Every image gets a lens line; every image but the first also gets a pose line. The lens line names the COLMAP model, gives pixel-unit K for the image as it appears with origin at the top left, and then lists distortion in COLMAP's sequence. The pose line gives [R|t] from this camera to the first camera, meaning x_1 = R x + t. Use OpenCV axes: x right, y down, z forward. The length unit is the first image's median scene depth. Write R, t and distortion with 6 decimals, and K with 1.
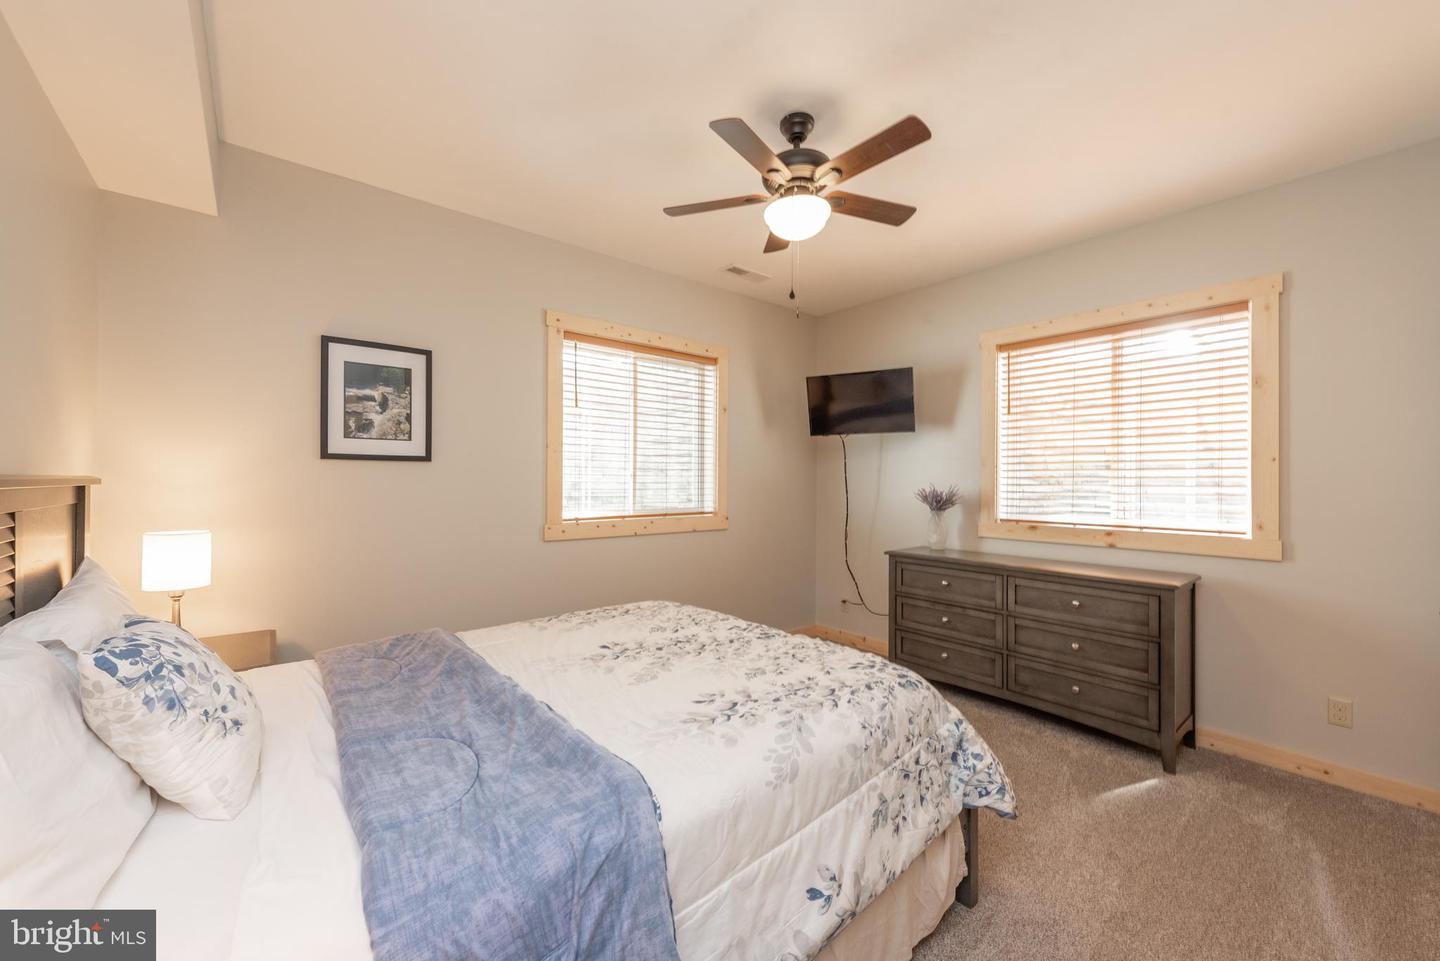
lens RADIAL K [[577.0, 0, 720.0], [0, 577.0, 480.5], [0, 0, 1]] dist [-0.033577, -0.000003]
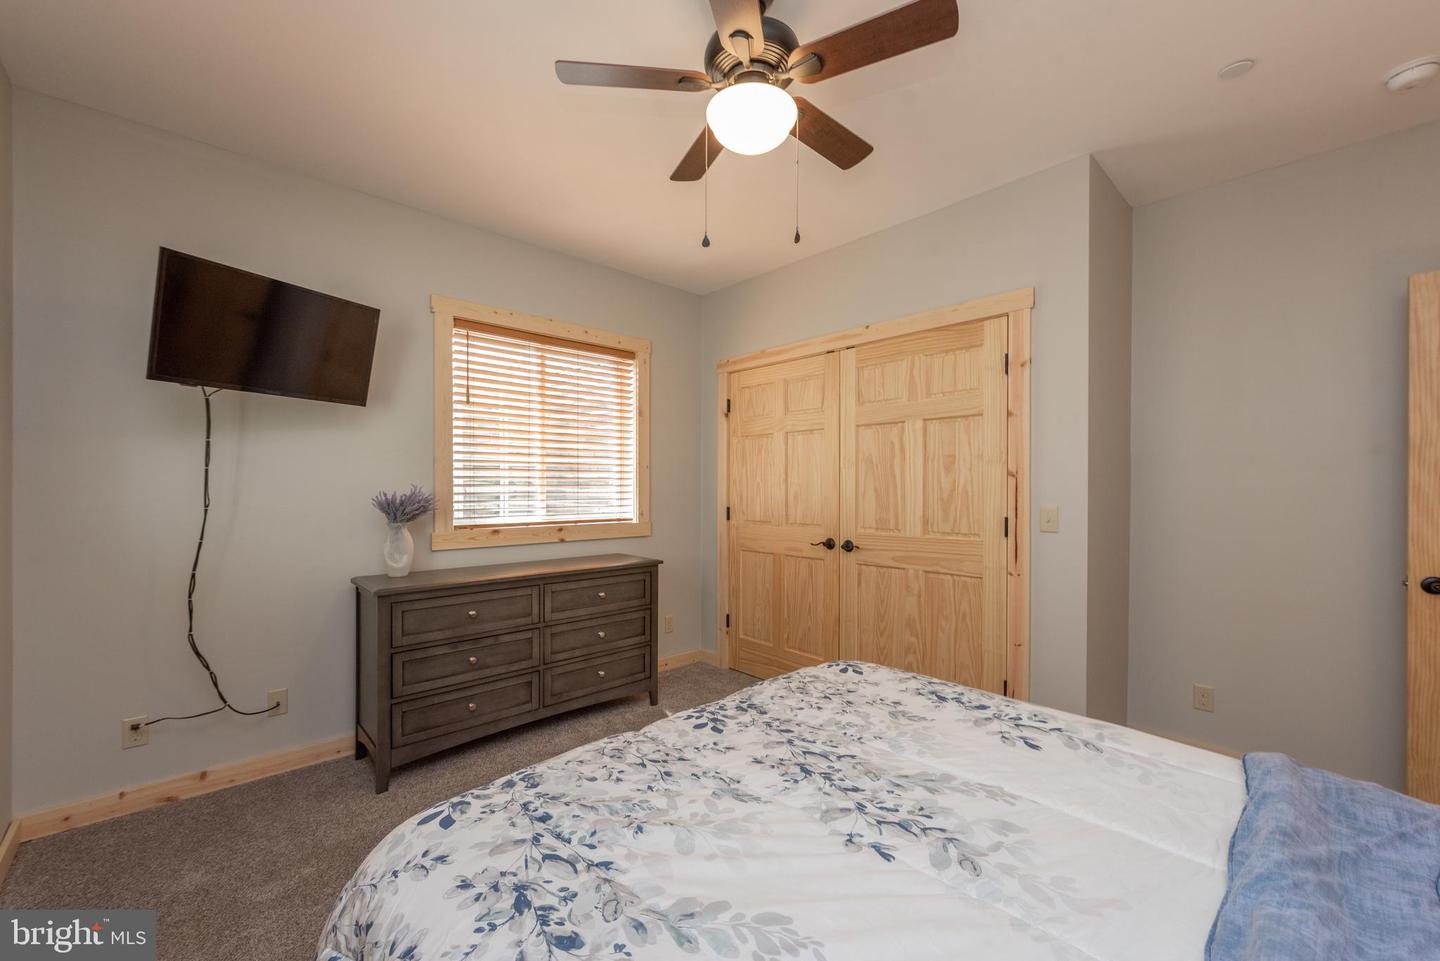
lens RADIAL K [[562.6, 0, 723.3], [0, 562.6, 486.8], [0, 0, 1]] dist [-0.001672, -0.000038]
pose [[-0.083053, -0.008982, 0.996505, -0.419428], [-0.007941, 0.999934, 0.008351, -0.000327], [-0.996513, -0.007219, -0.083119, 0.778701]]
